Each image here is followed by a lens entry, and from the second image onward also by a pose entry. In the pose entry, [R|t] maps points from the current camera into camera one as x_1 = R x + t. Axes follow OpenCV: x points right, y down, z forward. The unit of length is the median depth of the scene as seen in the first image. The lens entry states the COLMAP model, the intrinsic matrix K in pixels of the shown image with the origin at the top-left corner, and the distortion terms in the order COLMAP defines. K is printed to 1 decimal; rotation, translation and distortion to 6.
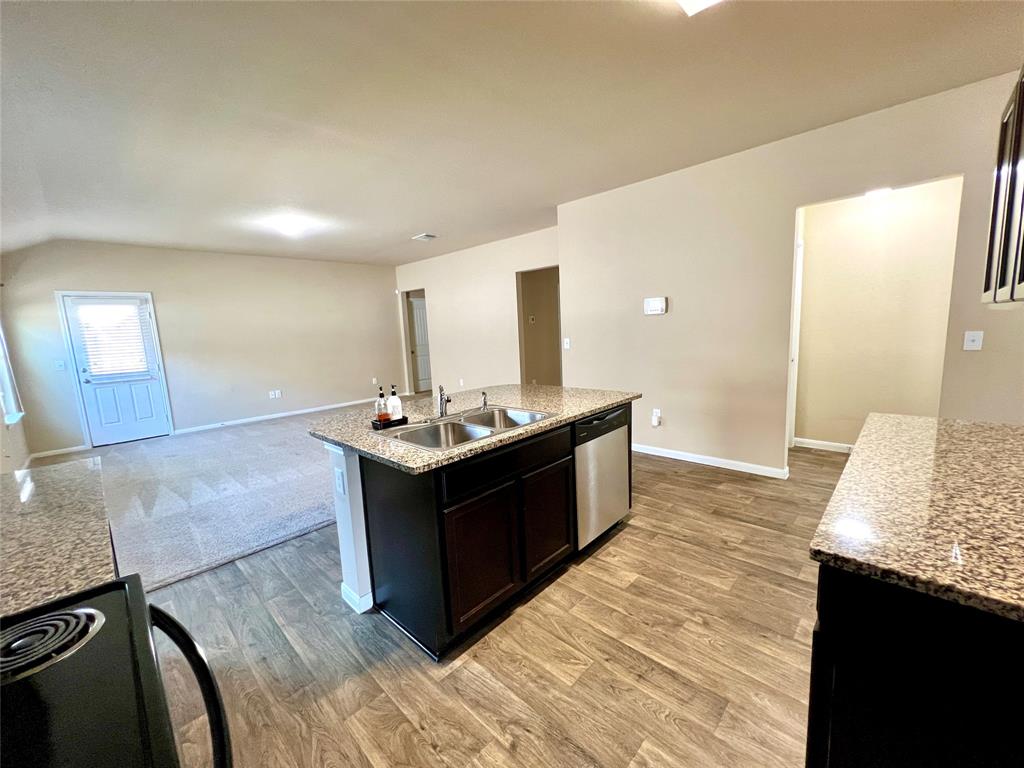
lens RADIAL K [[412.8, 0, 512.0], [0, 412.8, 384.0], [0, 0, 1]] dist [-0.001647, 0.000459]
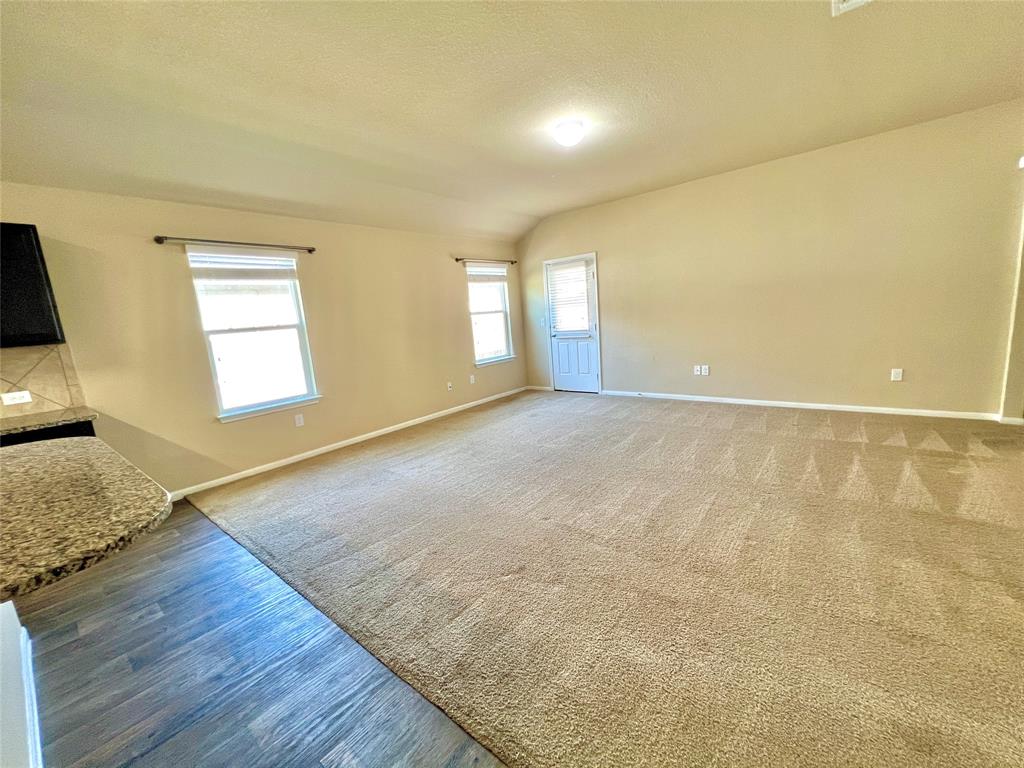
lens RADIAL K [[413.9, 0, 512.0], [0, 413.9, 384.0], [0, 0, 1]] dist [-0.000763, 0.000358]
pose [[0.087910, 0.203656, -0.975088, 0.168779], [-0.062818, 0.978063, 0.198614, -0.101580], [0.994146, 0.043793, 0.098775, 0.768115]]
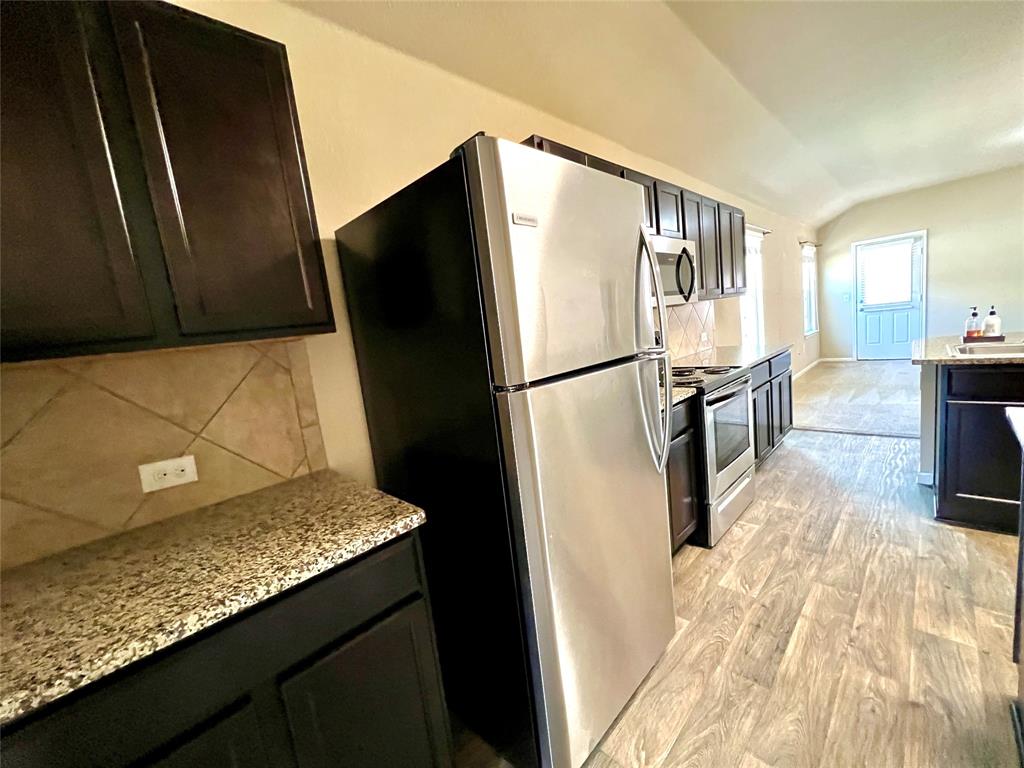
lens RADIAL K [[413.9, 0, 512.0], [0, 413.9, 384.0], [0, 0, 1]] dist [-0.000763, 0.000358]
pose [[-0.011449, 0.178885, -0.983803, 0.334203], [-0.022731, 0.983567, 0.179106, 0.015692], [0.999676, 0.024413, -0.007195, -0.108195]]
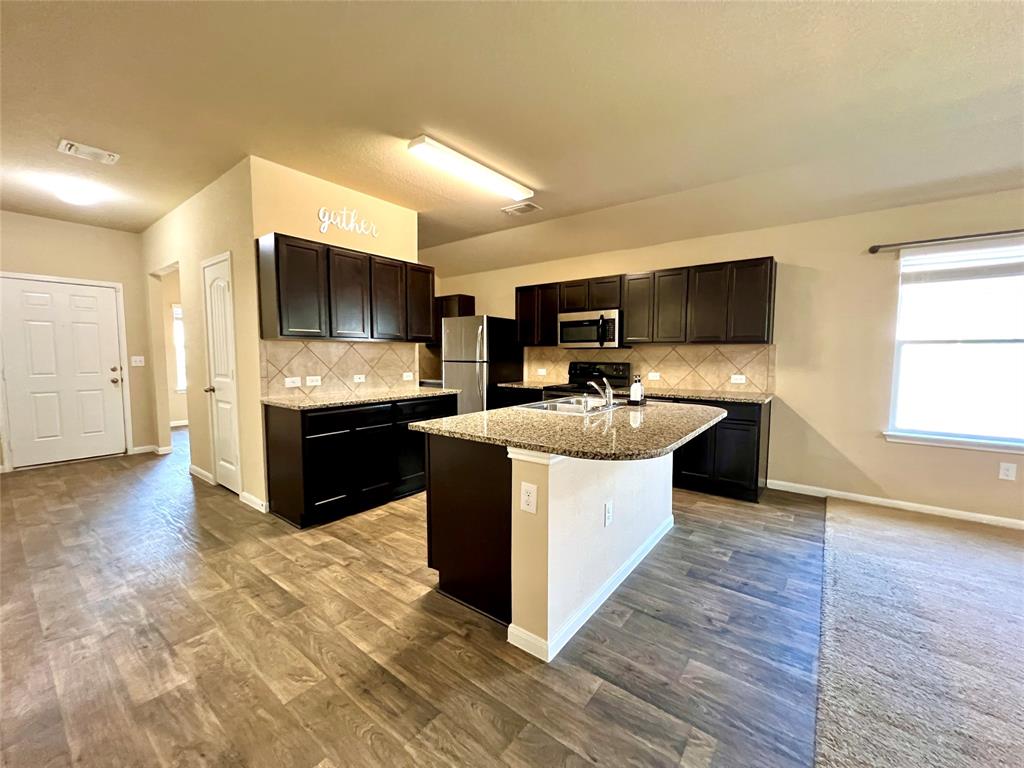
lens RADIAL K [[413.9, 0, 512.0], [0, 413.9, 384.0], [0, 0, 1]] dist [-0.000763, 0.000358]
pose [[-0.992874, 0.050371, -0.108002, 0.101970], [0.026015, 0.976035, 0.216055, -0.107036], [0.116297, 0.211706, -0.970390, 0.887130]]
